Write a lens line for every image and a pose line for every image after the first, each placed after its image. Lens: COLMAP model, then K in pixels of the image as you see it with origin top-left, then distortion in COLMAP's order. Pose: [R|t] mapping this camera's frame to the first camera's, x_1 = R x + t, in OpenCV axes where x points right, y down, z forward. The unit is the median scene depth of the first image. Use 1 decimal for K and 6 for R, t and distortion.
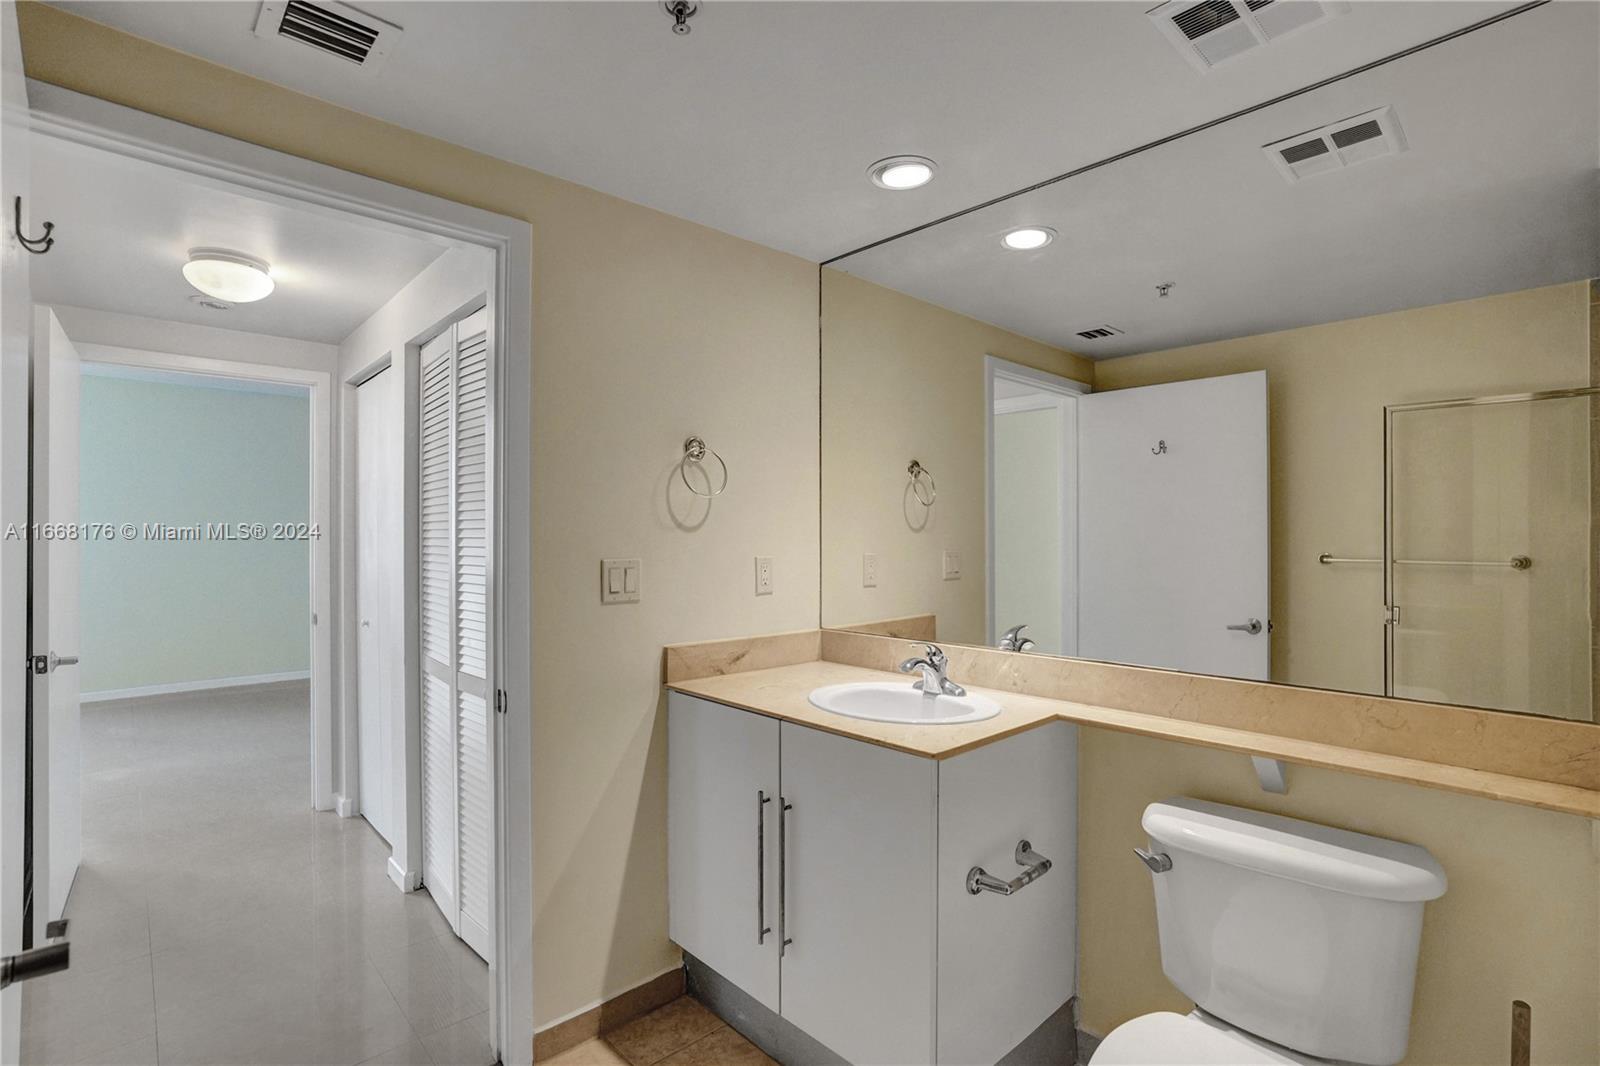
lens RADIAL K [[755.3, 0, 800.0], [0, 755.3, 533.0], [0, 0, 1]] dist [-0.027627, 0.000516]
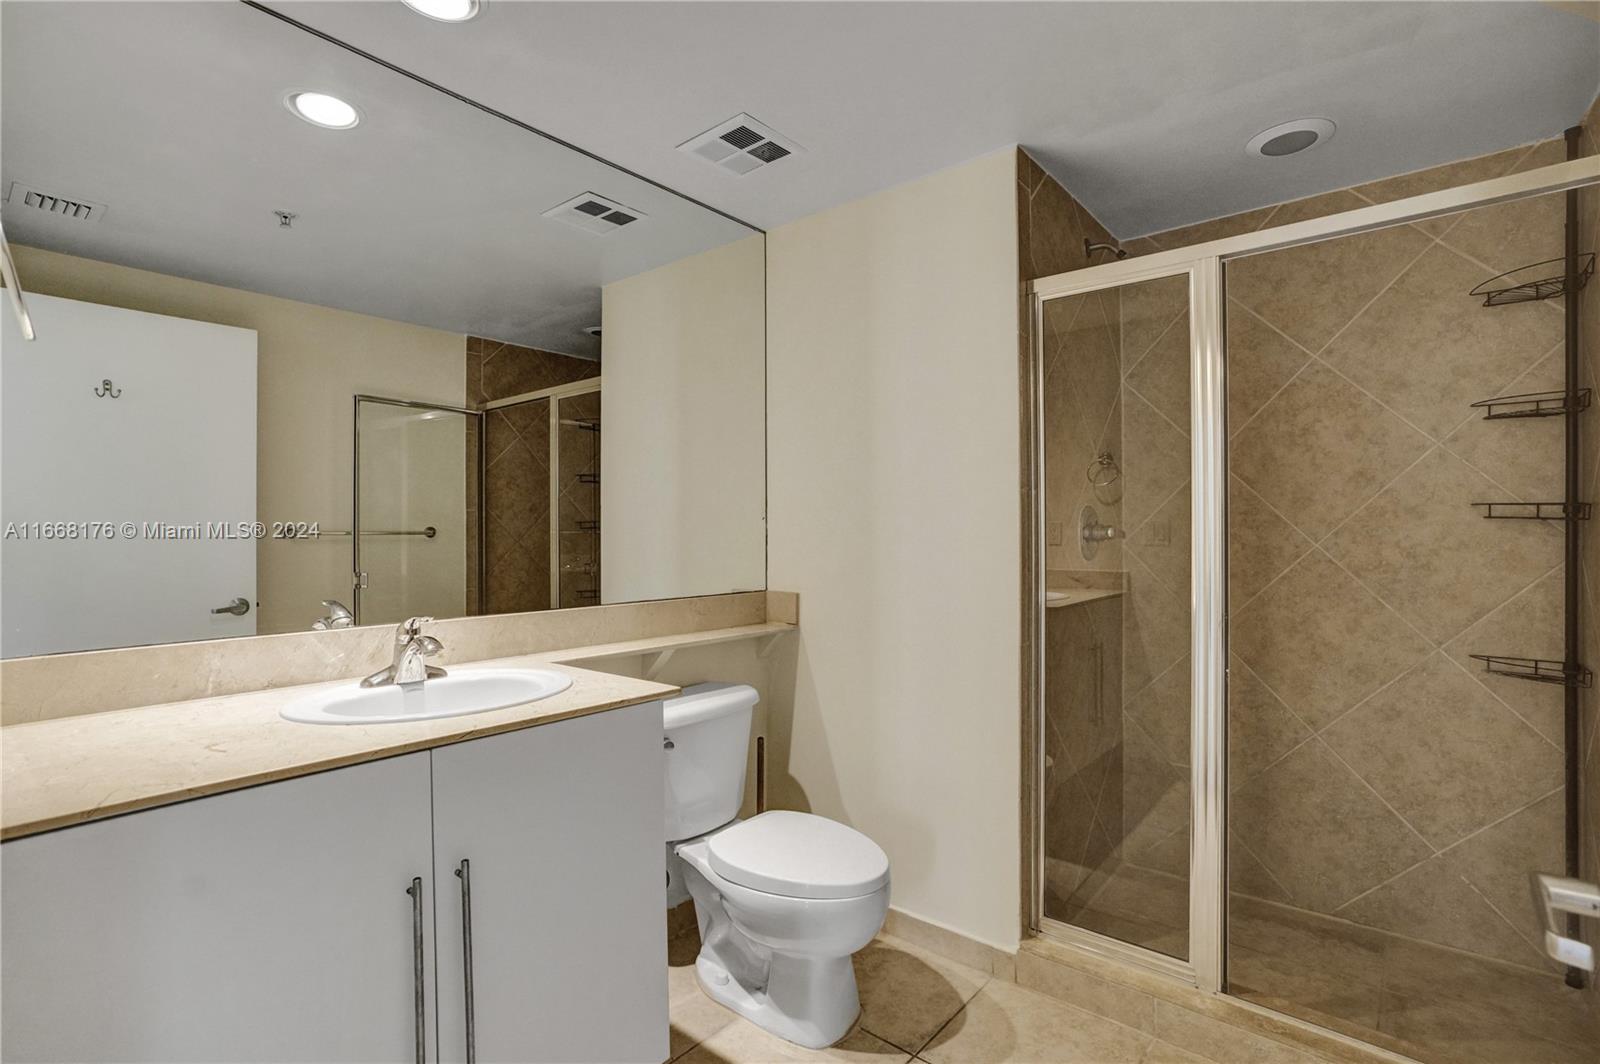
lens RADIAL K [[755.3, 0, 800.0], [0, 755.3, 532.0], [0, 0, 1]] dist [-0.027627, 0.000516]
pose [[-0.110777, 0.005478, 0.993830, -0.403195], [0.000198, 0.999985, -0.005490, 0.041745], [-0.993845, -0.000411, -0.110776, 0.451141]]
